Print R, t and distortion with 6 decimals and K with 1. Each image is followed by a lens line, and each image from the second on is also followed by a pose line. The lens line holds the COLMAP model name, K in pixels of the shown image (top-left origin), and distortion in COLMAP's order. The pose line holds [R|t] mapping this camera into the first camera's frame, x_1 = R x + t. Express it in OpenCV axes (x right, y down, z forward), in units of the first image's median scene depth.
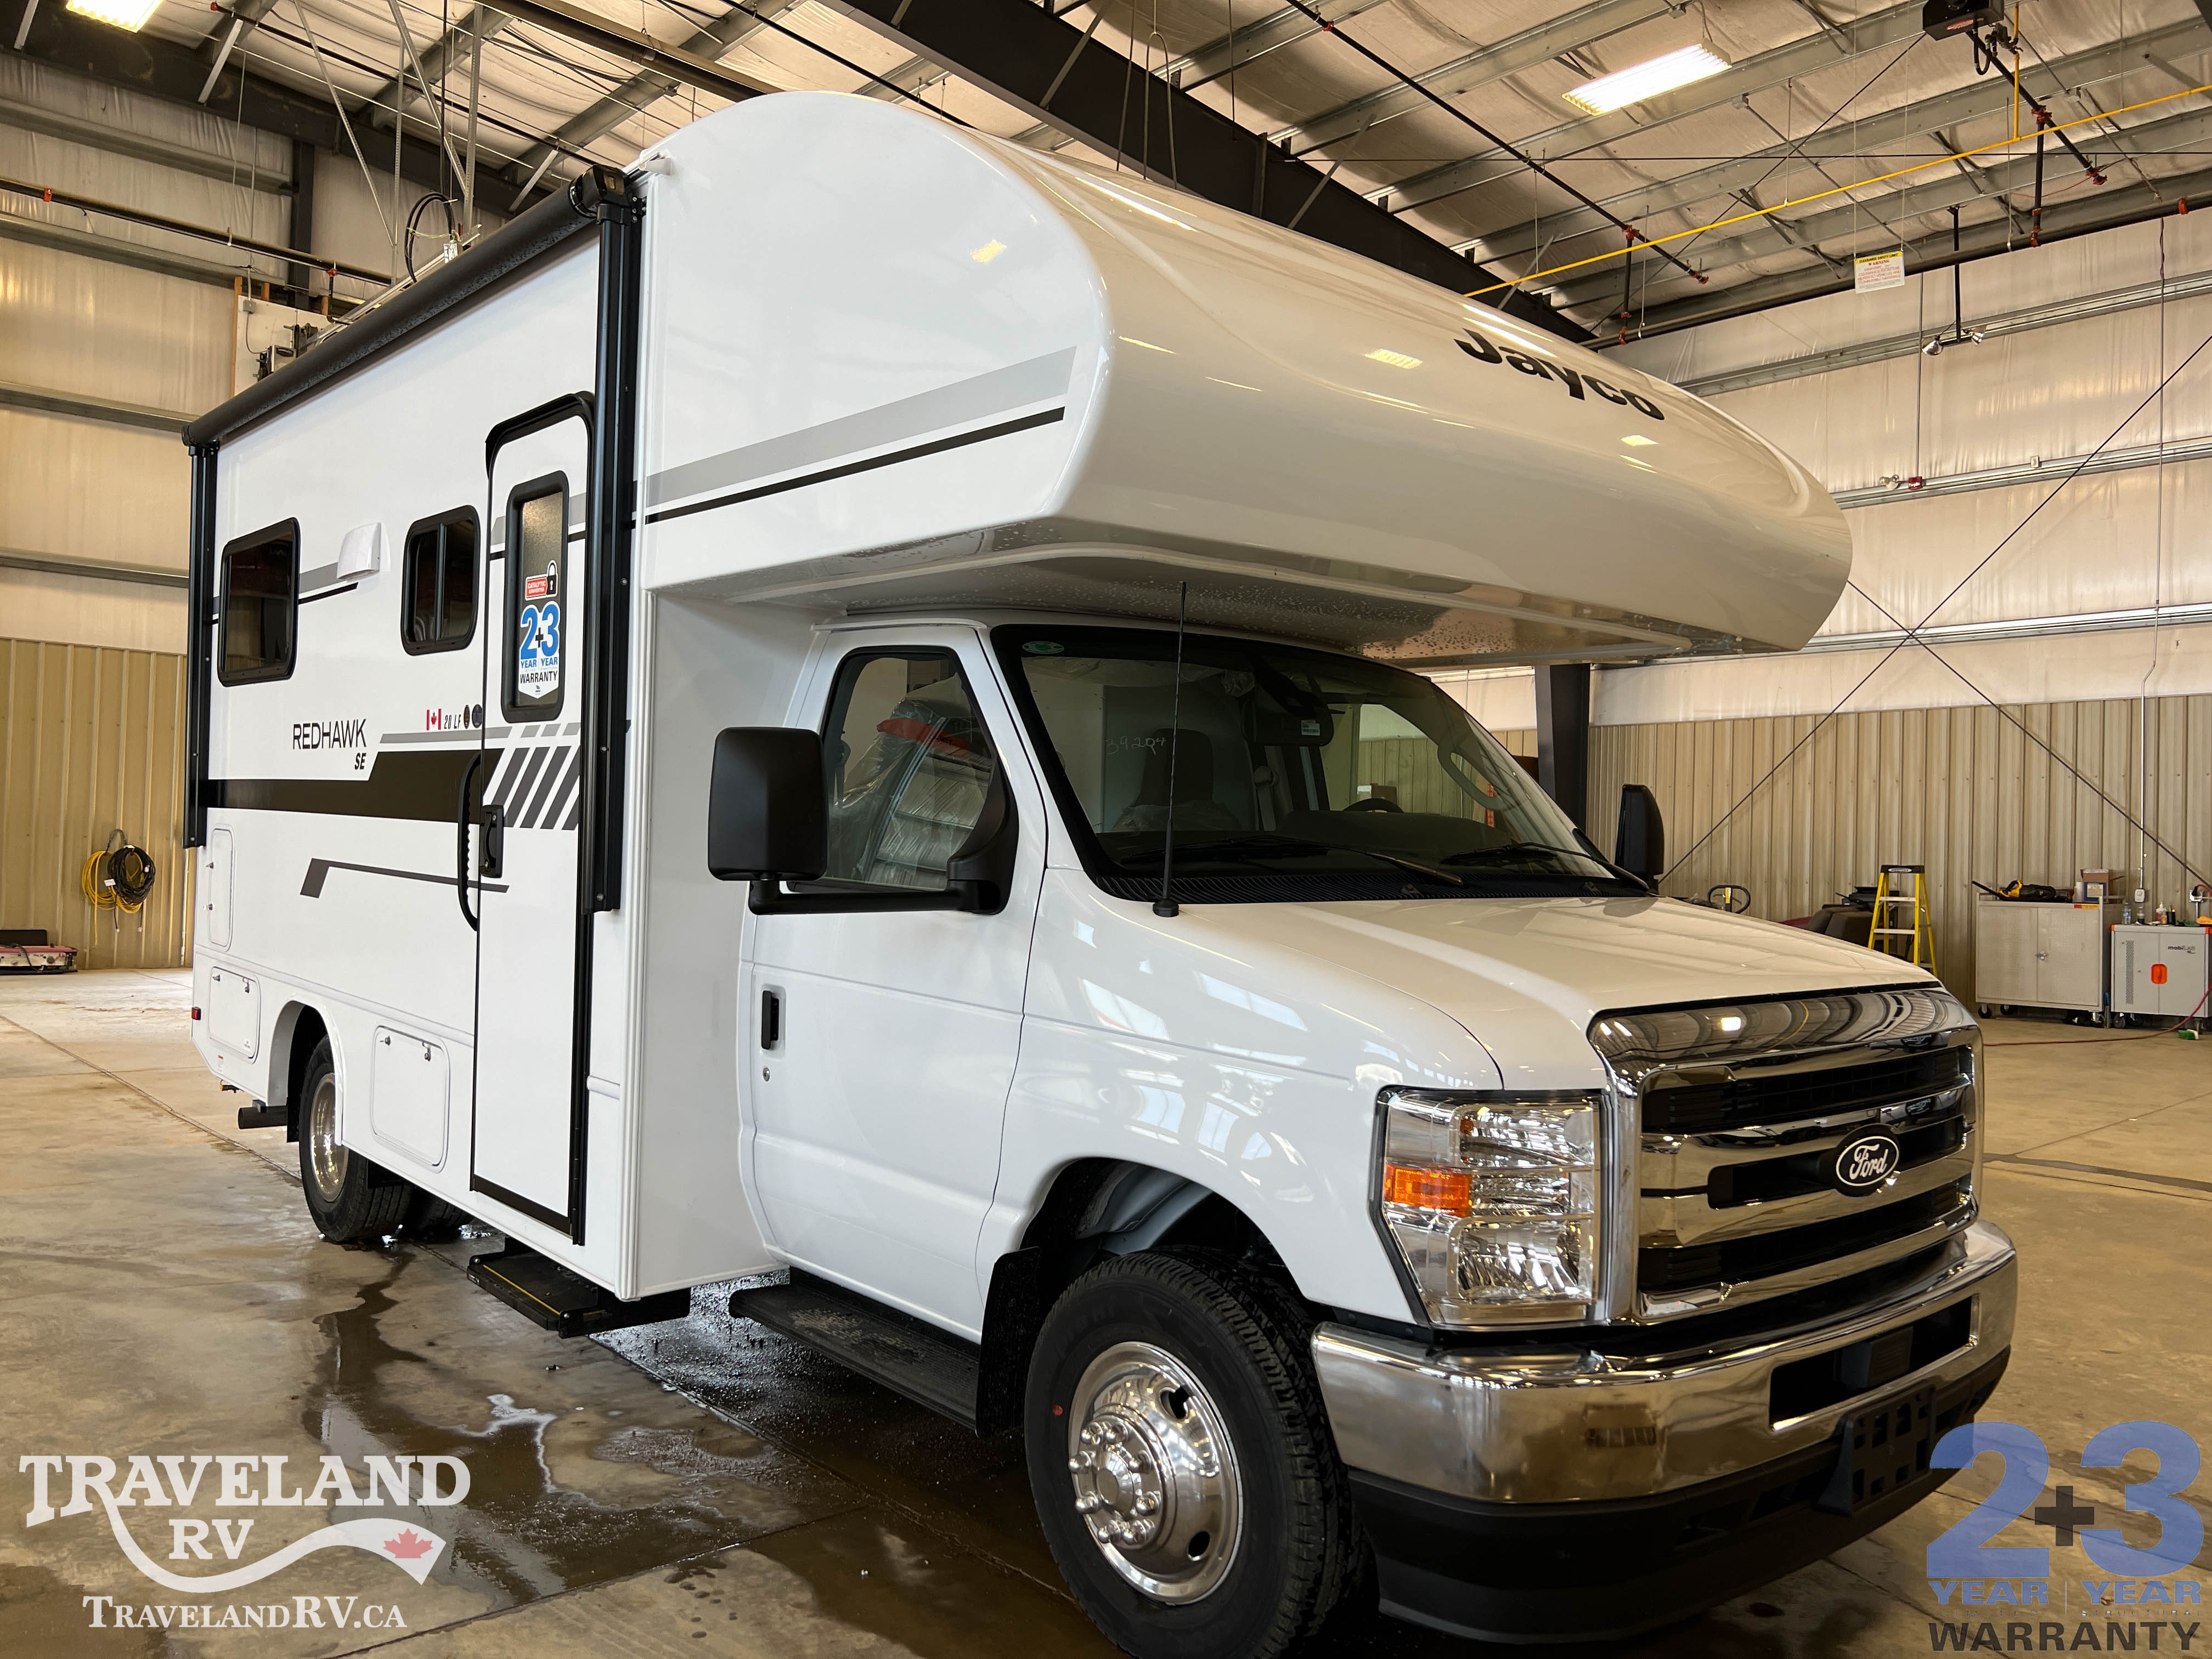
lens RADIAL K [[1692.2, 0, 1106.0], [0, 1692.2, 829.5], [0, 0, 1]] dist [-0.000067, -0.004172]
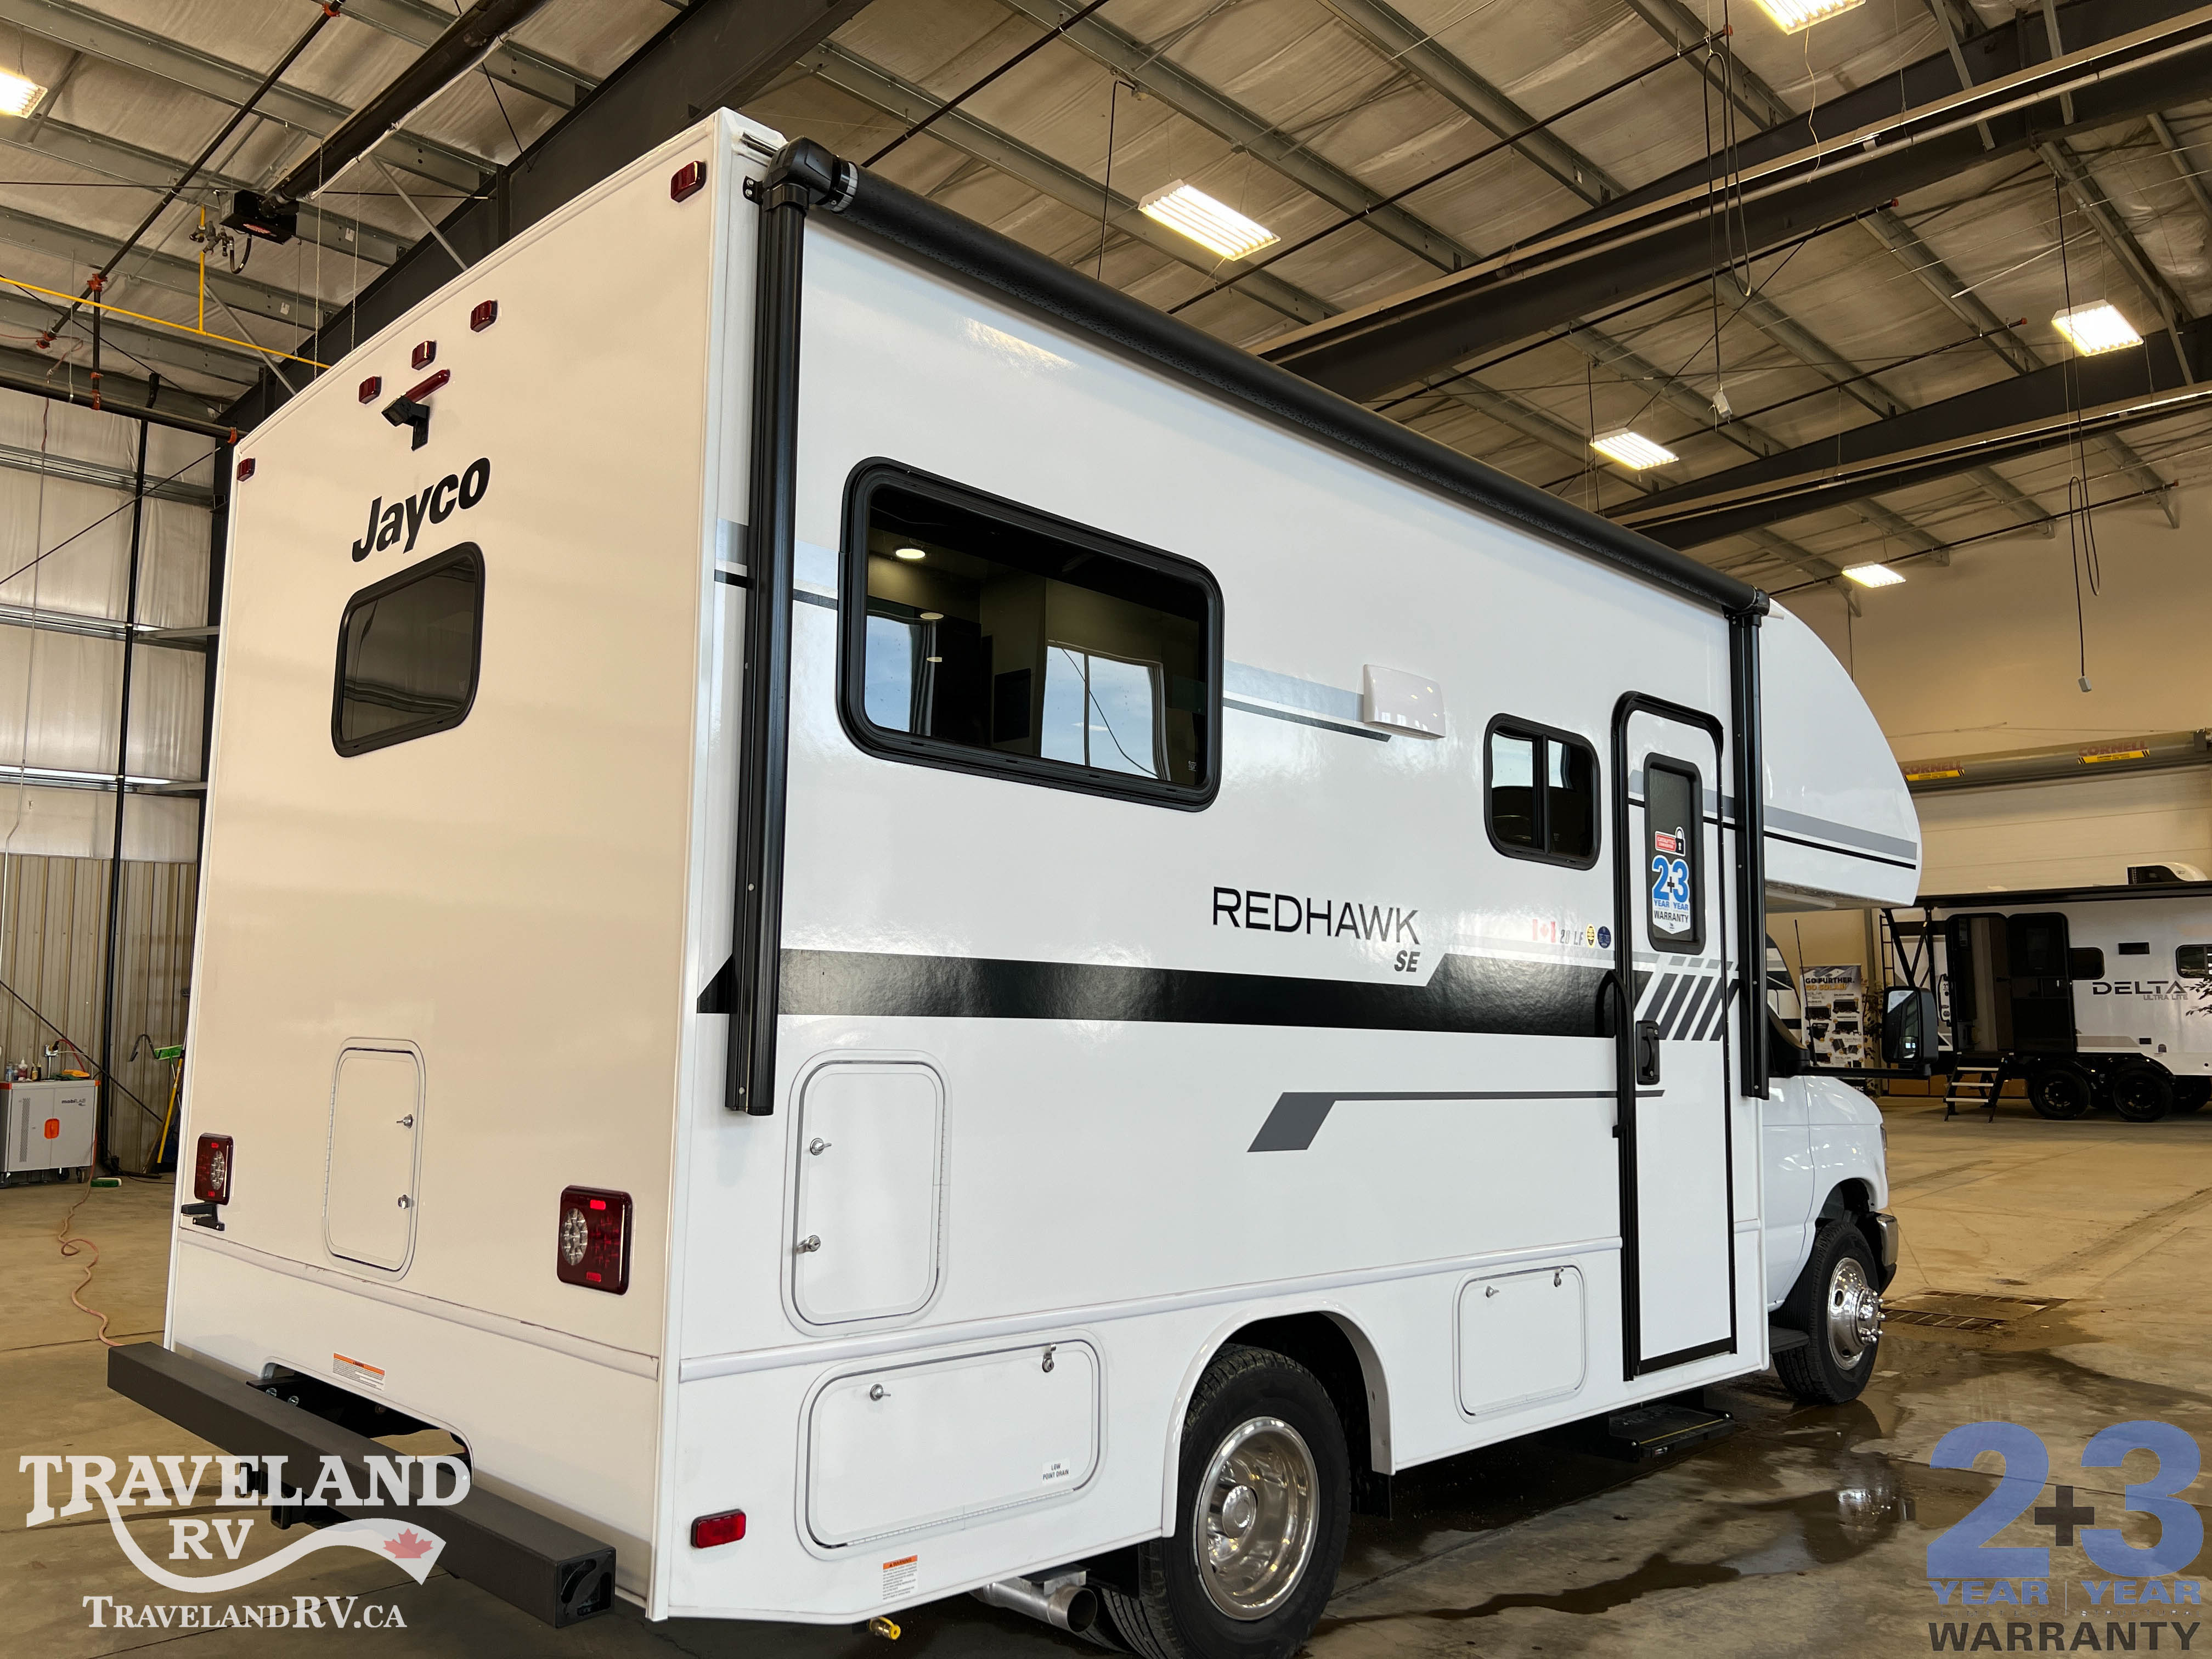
lens RADIAL K [[1692.2, 0, 1106.0], [0, 1692.2, 829.5], [0, 0, 1]] dist [-0.000067, -0.004172]
pose [[-0.073594, 0.090939, 0.993133, -1.512565], [-0.014937, 0.995622, -0.092274, -0.032565], [-0.997176, -0.021625, -0.071913, 1.476752]]
